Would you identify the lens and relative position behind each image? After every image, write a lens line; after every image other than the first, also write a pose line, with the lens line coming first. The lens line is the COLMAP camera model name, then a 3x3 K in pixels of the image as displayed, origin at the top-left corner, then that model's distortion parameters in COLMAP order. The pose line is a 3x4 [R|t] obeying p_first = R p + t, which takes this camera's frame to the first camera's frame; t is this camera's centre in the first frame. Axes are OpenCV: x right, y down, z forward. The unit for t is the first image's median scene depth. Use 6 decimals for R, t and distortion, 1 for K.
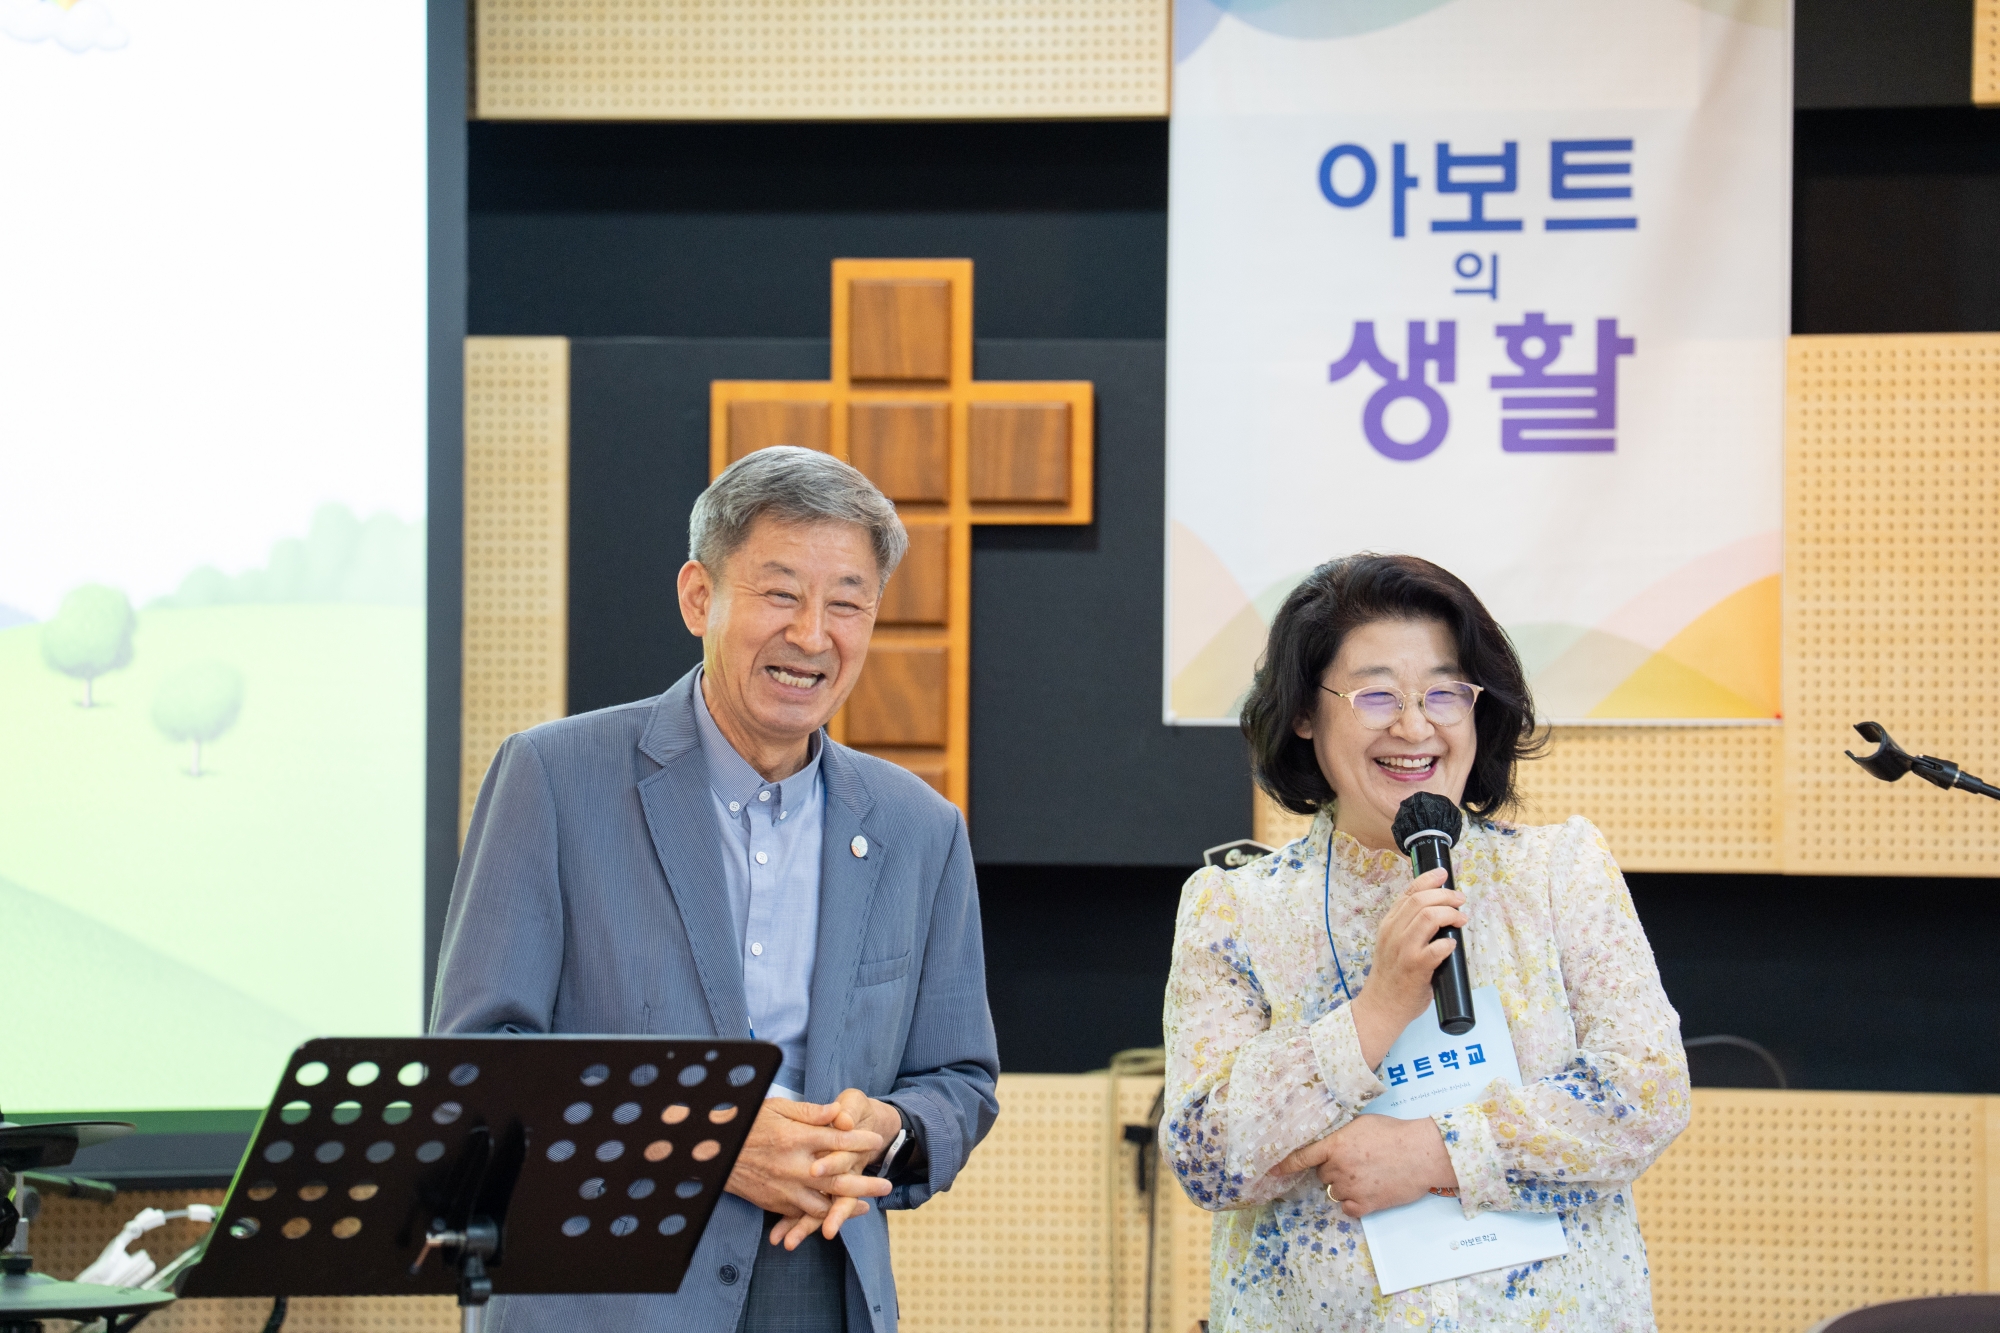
lens RADIAL K [[10442.5, 0, 974.4], [0, 10442.5, 603.7], [0, 0, 1]] dist [2.052174, 0.000000]
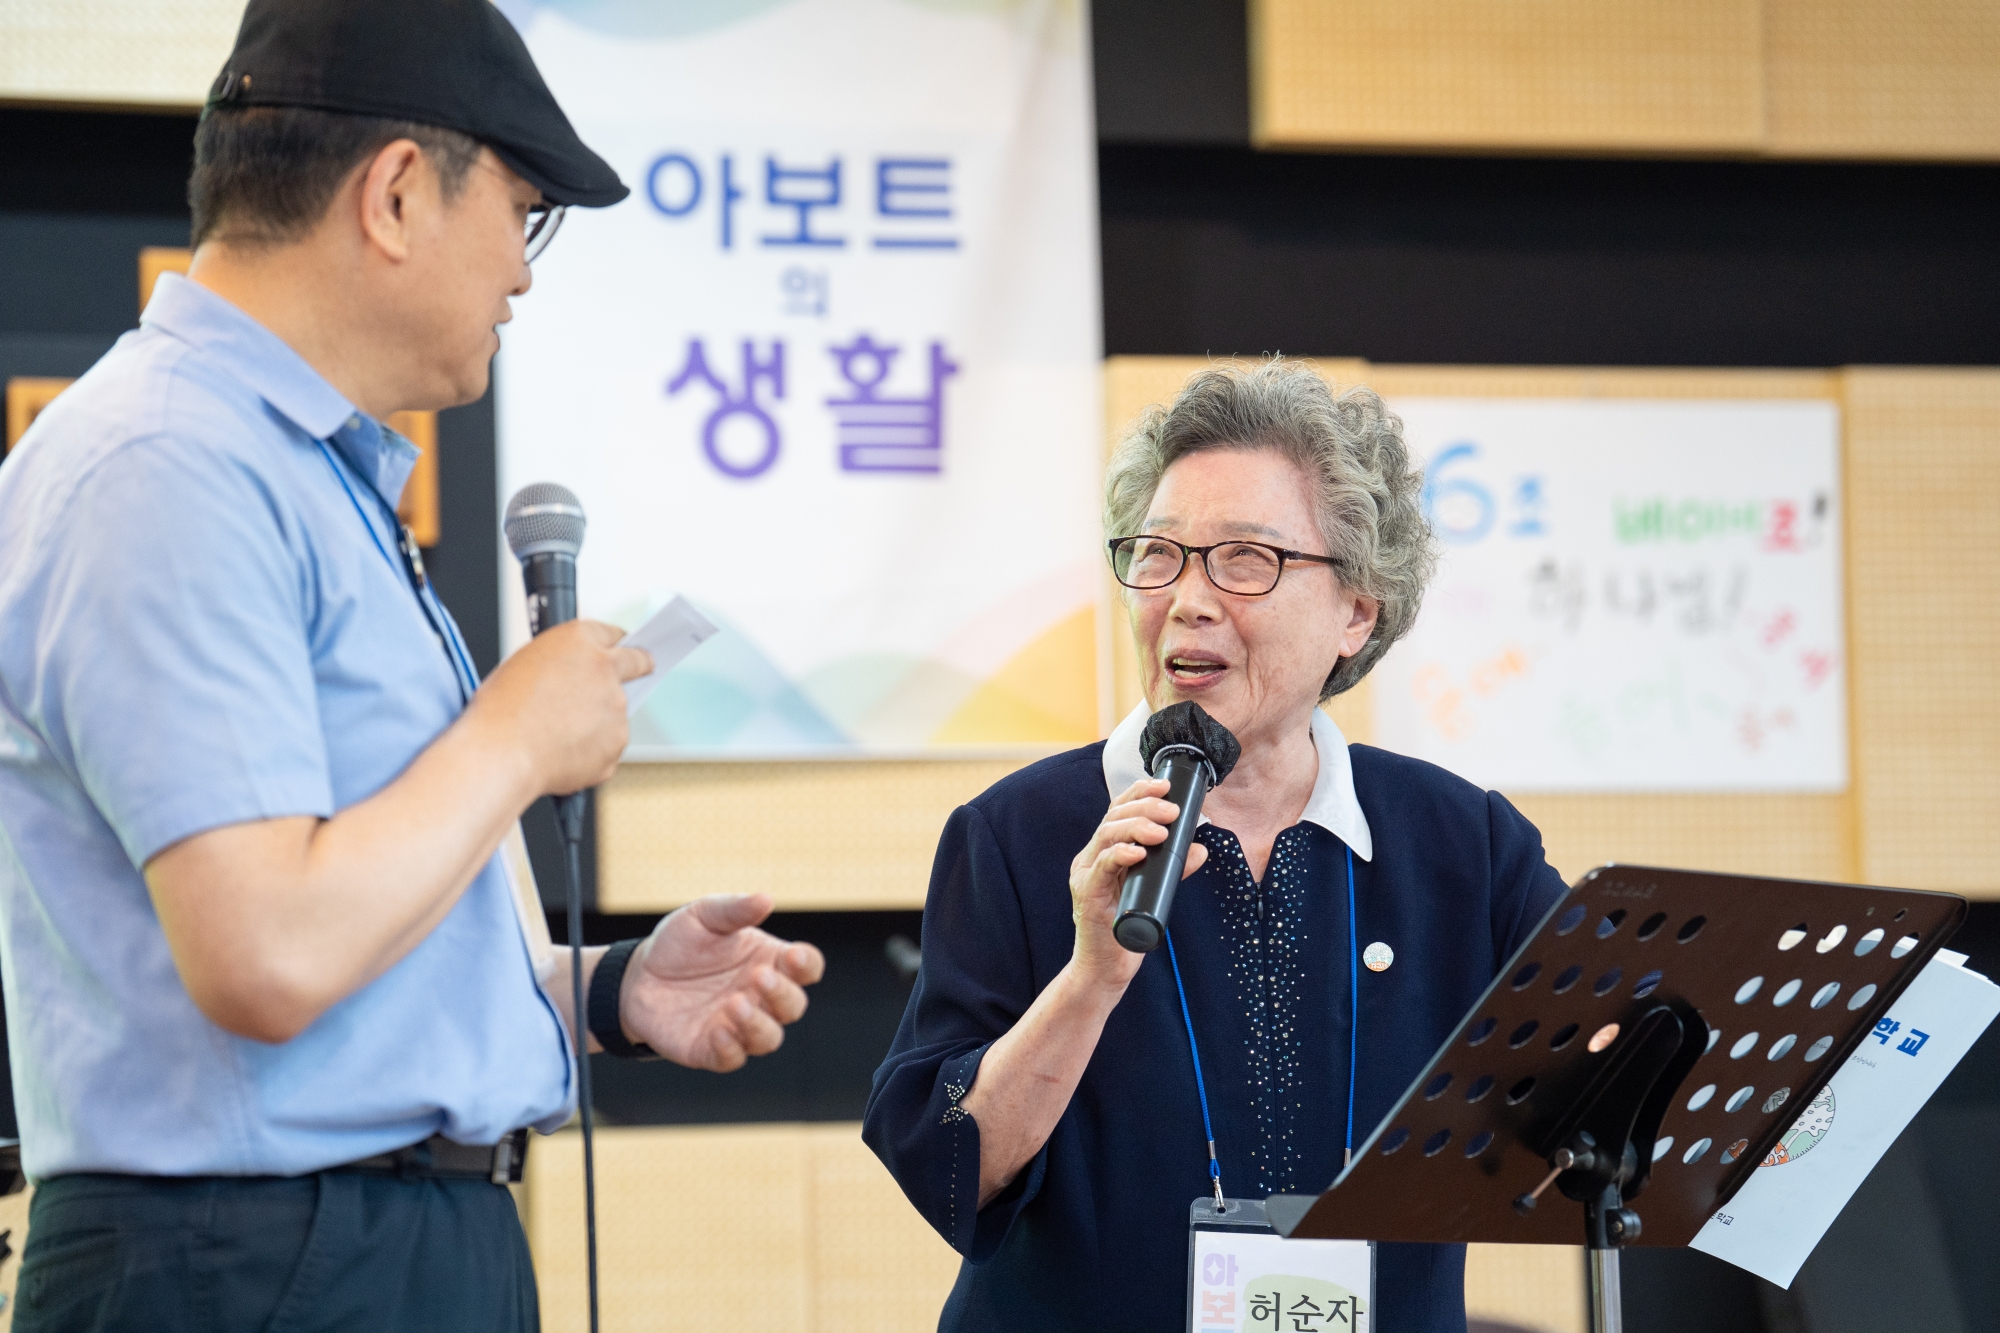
lens RADIAL K [[6868.5, 0, 1017.2], [0, 6868.5, 665.1], [0, 0, 1]] dist [0.754745, 0.000000]
pose [[0.875546, 0.006583, 0.483090, -0.241562], [0.022555, 0.998260, -0.054482, 0.038009], [-0.482608, 0.058597, 0.873874, 0.438400]]
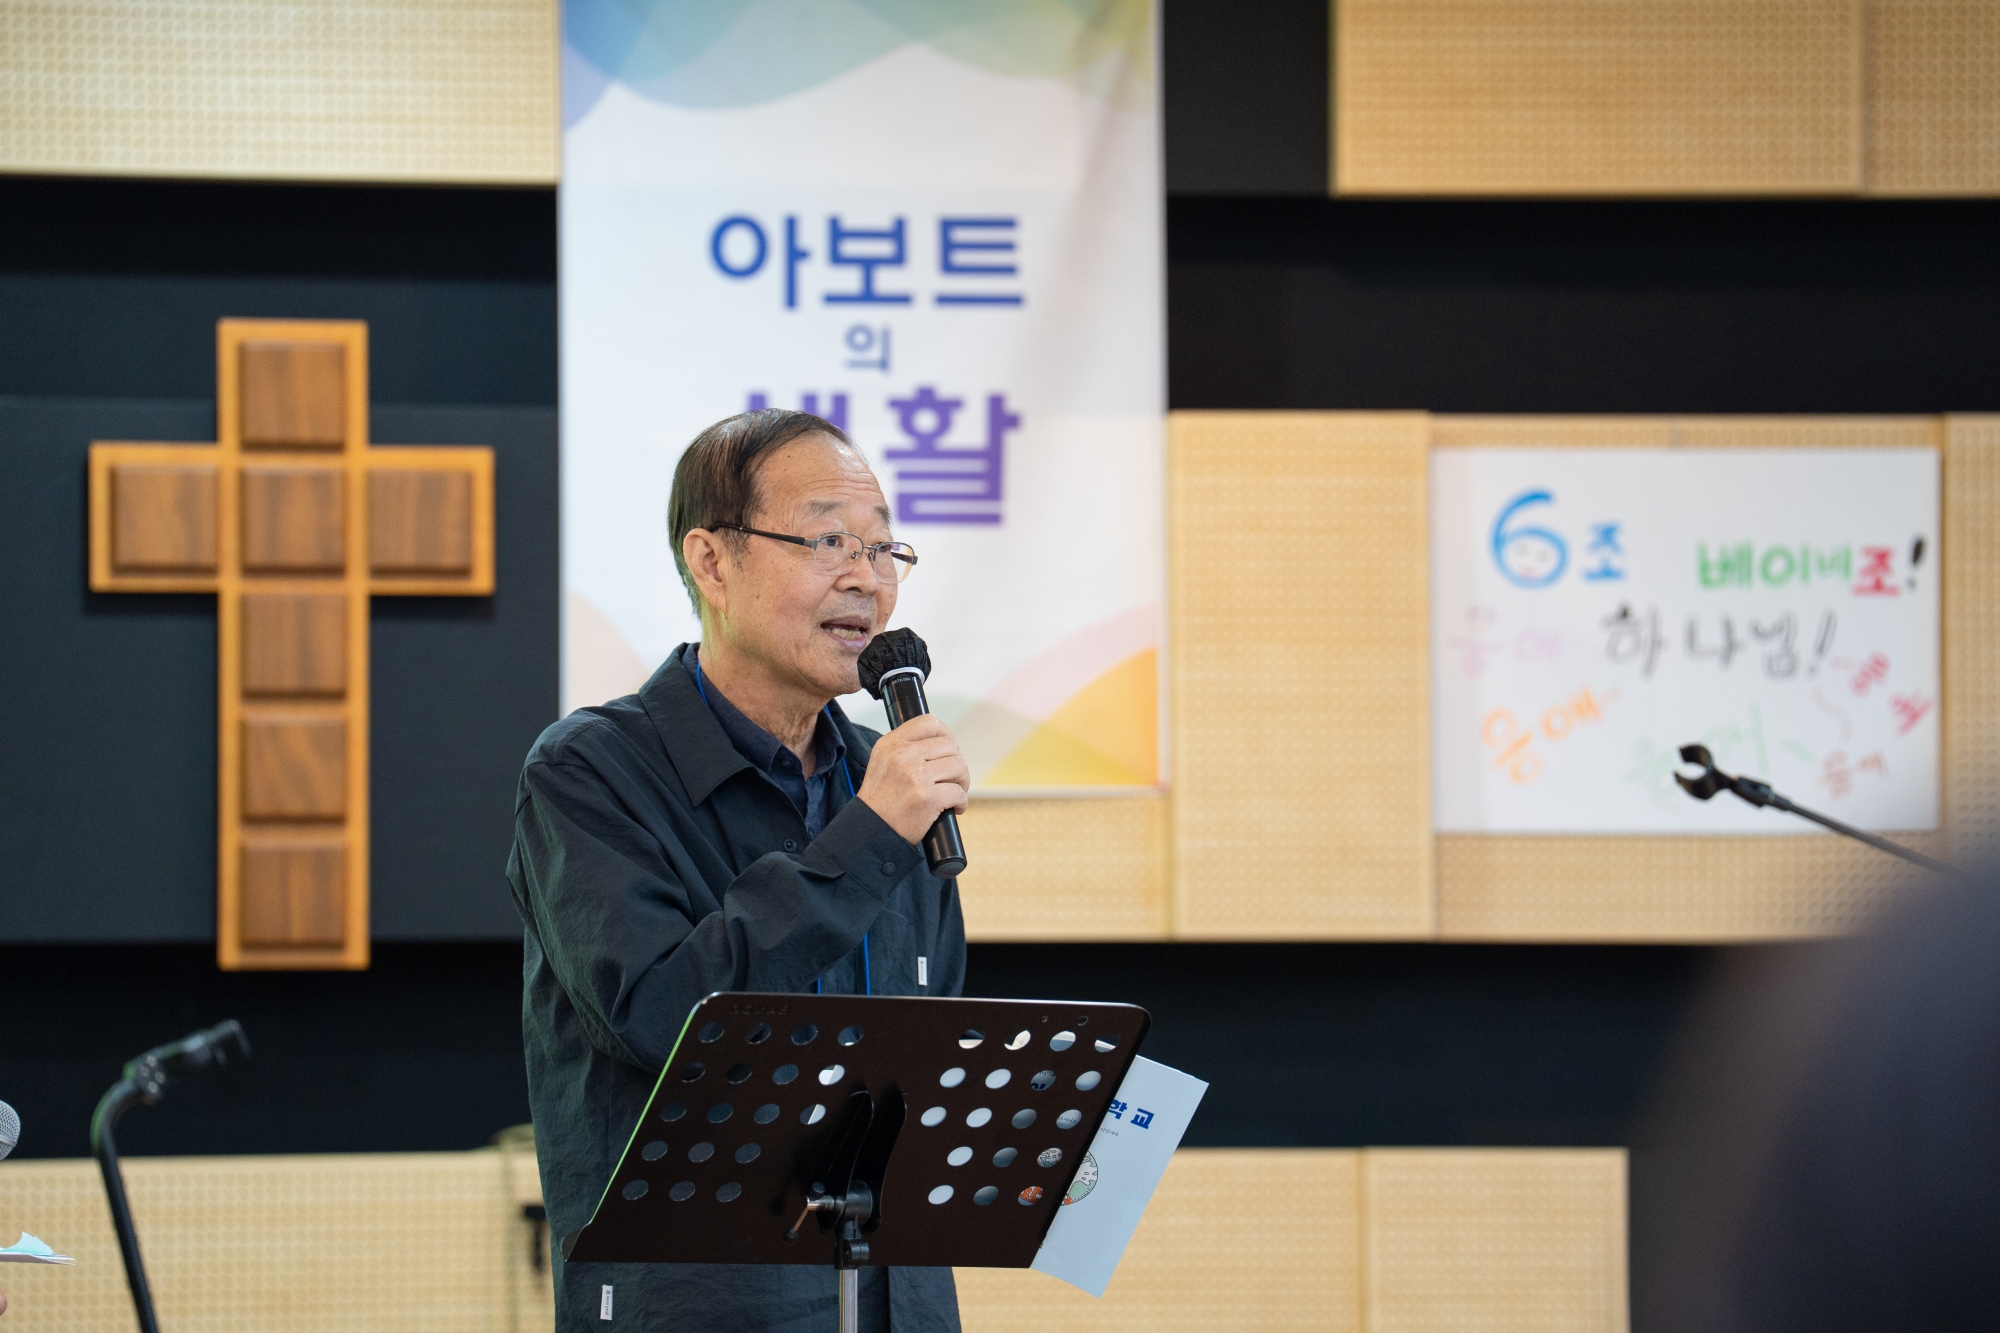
lens RADIAL K [[11312.5, 0, 1031.9], [0, 11312.5, 652.6], [0, 0, 1]] dist [2.497563, 0.000000]
pose [[0.947374, 0.005038, 0.320089, -0.285142], [0.004085, 0.999605, -0.027823, 0.028160], [-0.320103, 0.027666, 0.946979, -0.033333]]
